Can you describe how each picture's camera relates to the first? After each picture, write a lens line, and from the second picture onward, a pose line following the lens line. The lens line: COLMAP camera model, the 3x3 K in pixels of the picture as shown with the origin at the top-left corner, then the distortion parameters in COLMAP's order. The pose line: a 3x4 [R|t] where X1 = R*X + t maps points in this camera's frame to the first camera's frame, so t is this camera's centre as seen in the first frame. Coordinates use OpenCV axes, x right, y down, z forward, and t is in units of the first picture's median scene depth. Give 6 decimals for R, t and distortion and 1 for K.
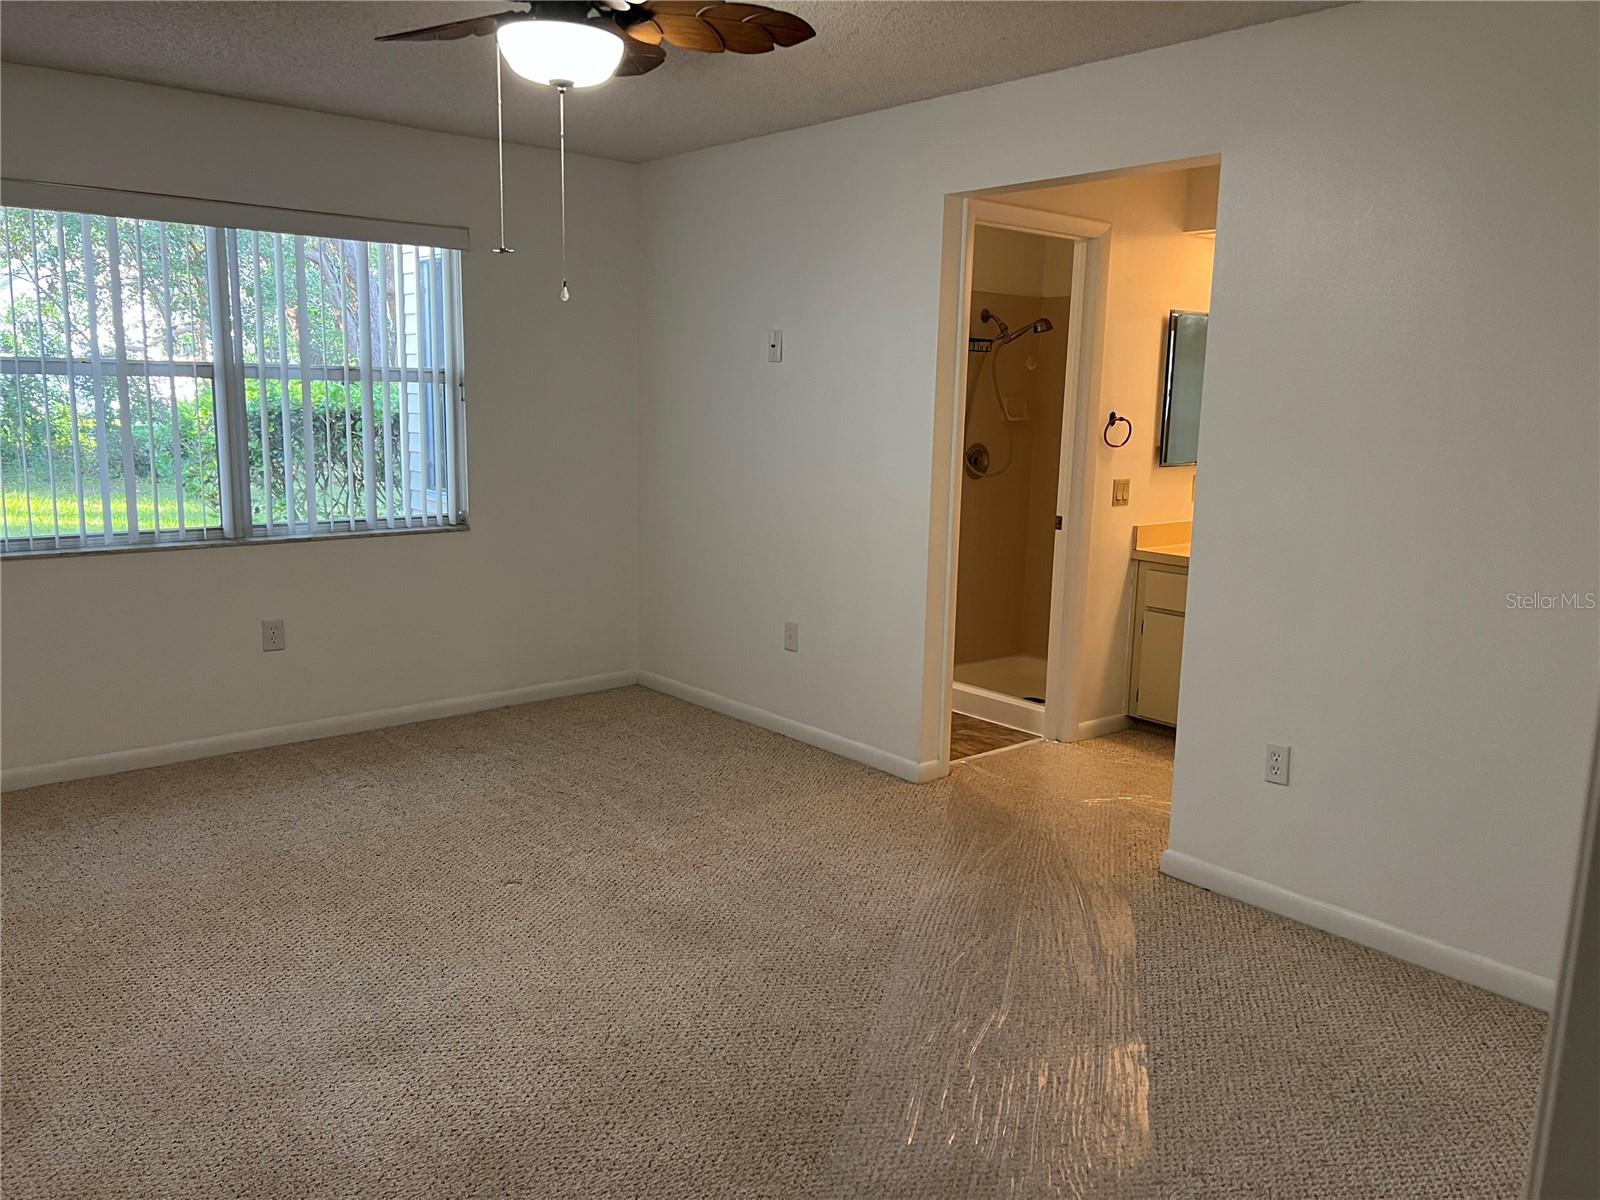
lens RADIAL K [[1212.4, 0, 788.9], [0, 1212.4, 600.3], [0, 0, 1]] dist [0.056724, -0.009647]
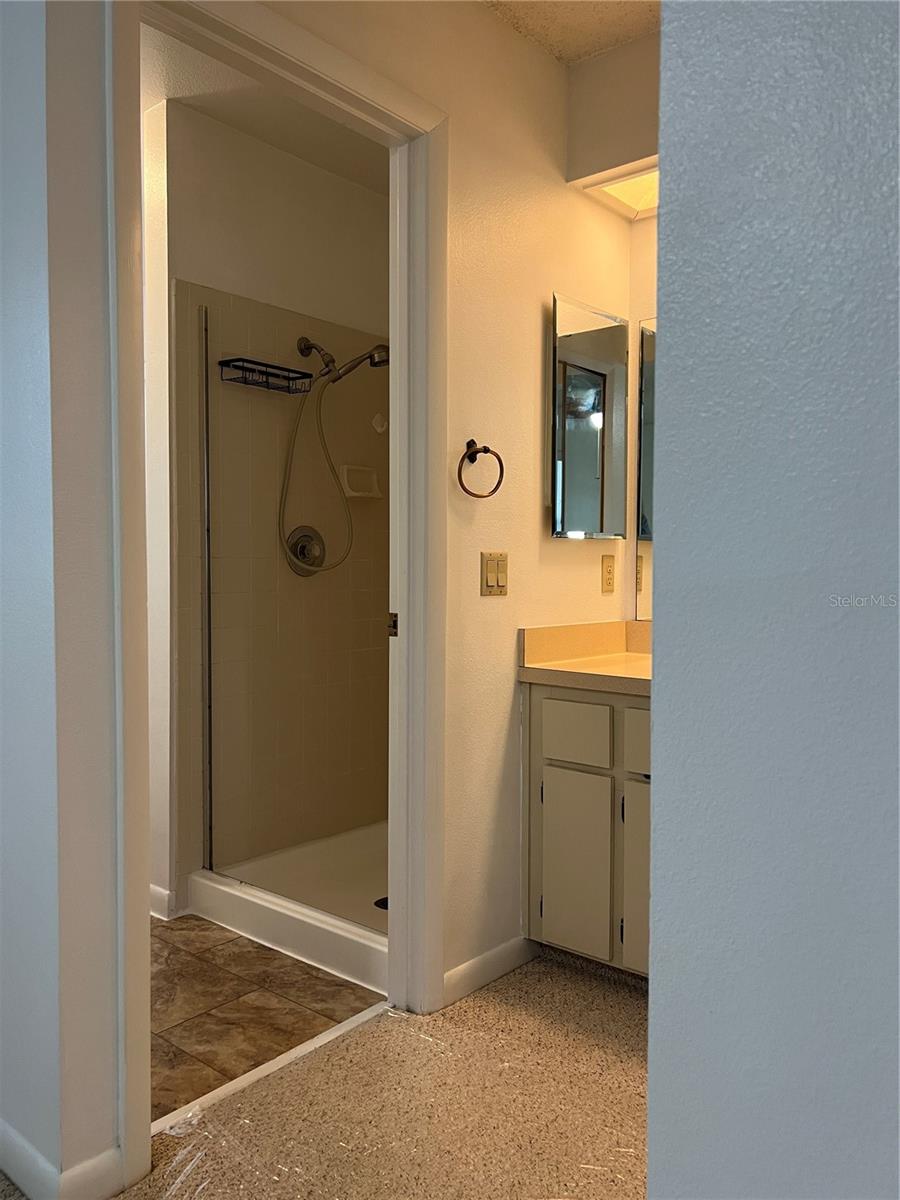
lens RADIAL K [[909.3, 0, 450.0], [0, 909.3, 596.6], [0, 0, 1]] dist [0.056724, -0.009647]
pose [[0.985294, -0.022547, 0.169376, 0.170907], [0.045370, 0.990196, -0.132112, -0.017512], [-0.164736, 0.137854, 0.976657, 0.551113]]
